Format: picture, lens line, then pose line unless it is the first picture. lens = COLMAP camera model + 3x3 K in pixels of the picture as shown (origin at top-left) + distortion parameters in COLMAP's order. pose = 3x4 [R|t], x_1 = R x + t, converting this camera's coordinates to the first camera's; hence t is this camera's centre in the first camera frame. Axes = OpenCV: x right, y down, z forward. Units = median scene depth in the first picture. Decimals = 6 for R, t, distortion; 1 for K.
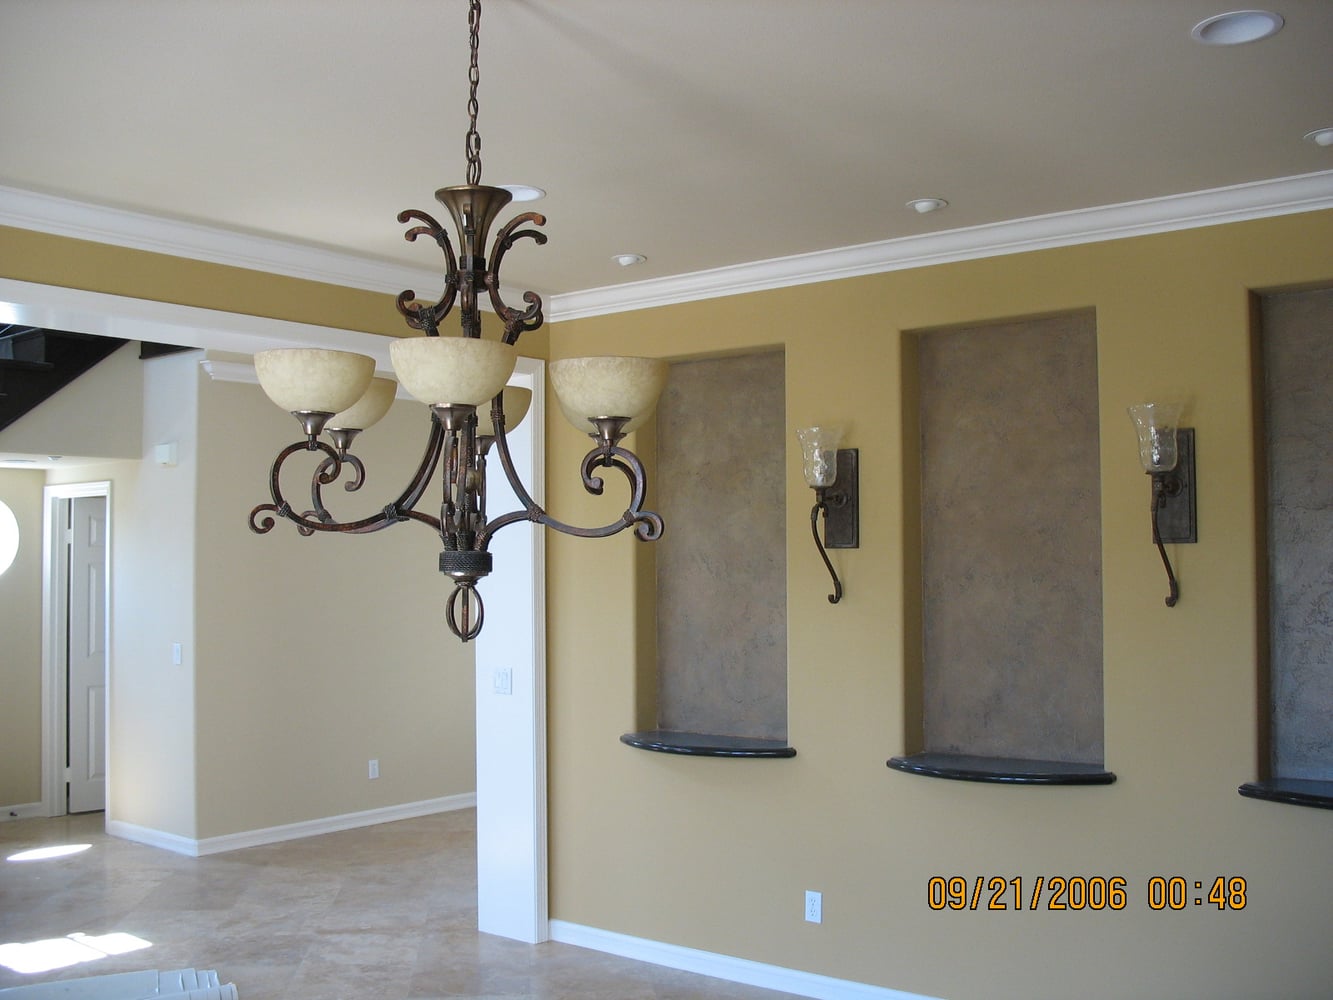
lens RADIAL K [[1360.1, 0, 666.5], [0, 1360.1, 500.0], [0, 0, 1]] dist [-0.213487, 0.293130]
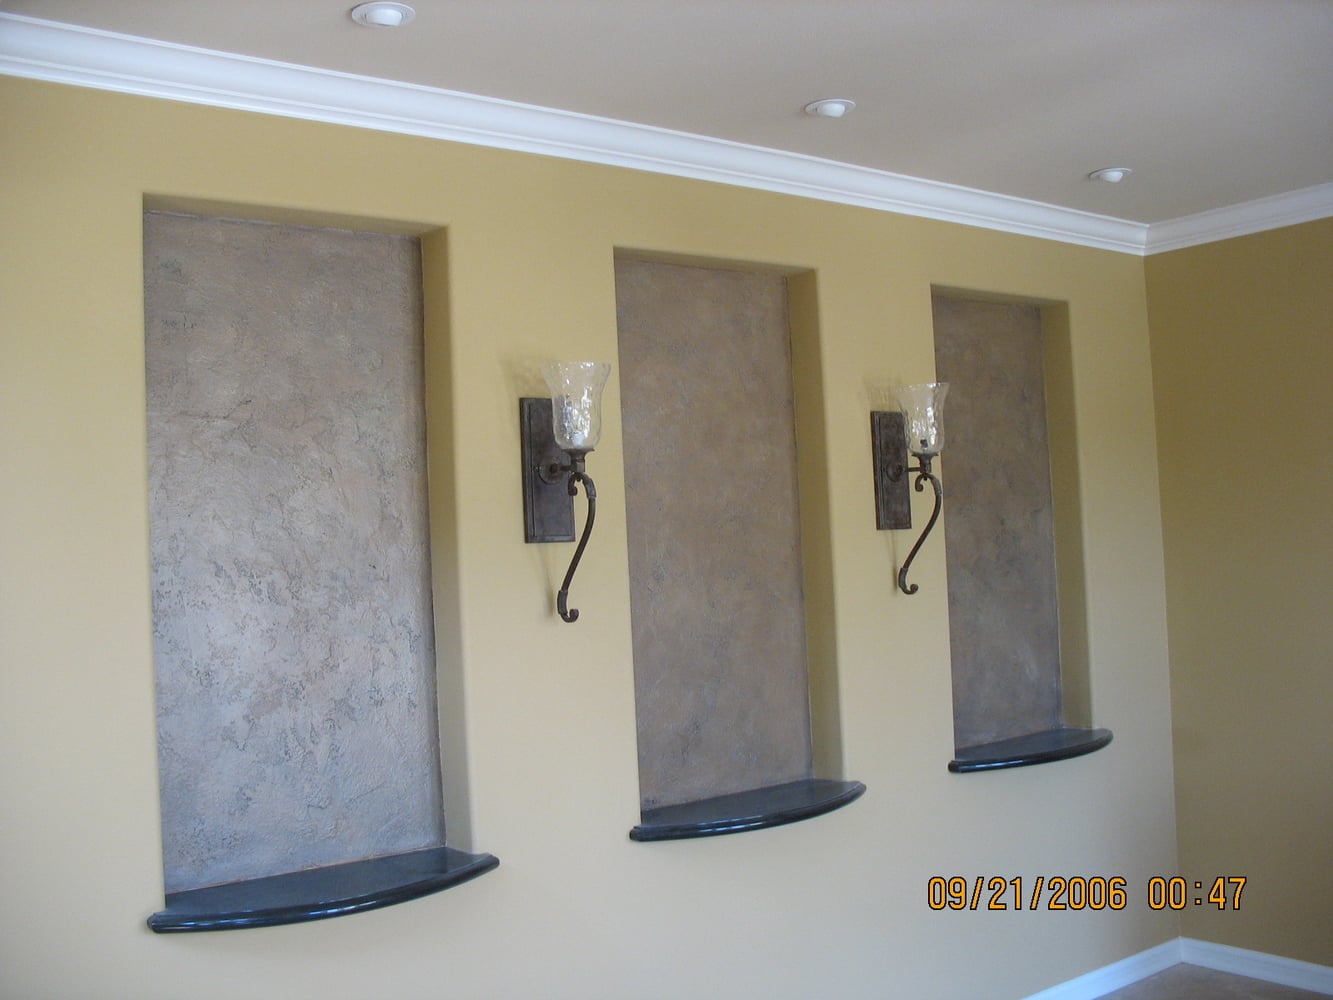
lens RADIAL K [[1360.1, 0, 666.5], [0, 1360.1, 500.0], [0, 0, 1]] dist [-0.213487, 0.293130]
pose [[0.250380, 0.033261, 0.967576, -0.483901], [0.001885, 0.999391, -0.034843, 0.035546], [-0.968146, 0.010548, 0.250164, 0.719724]]
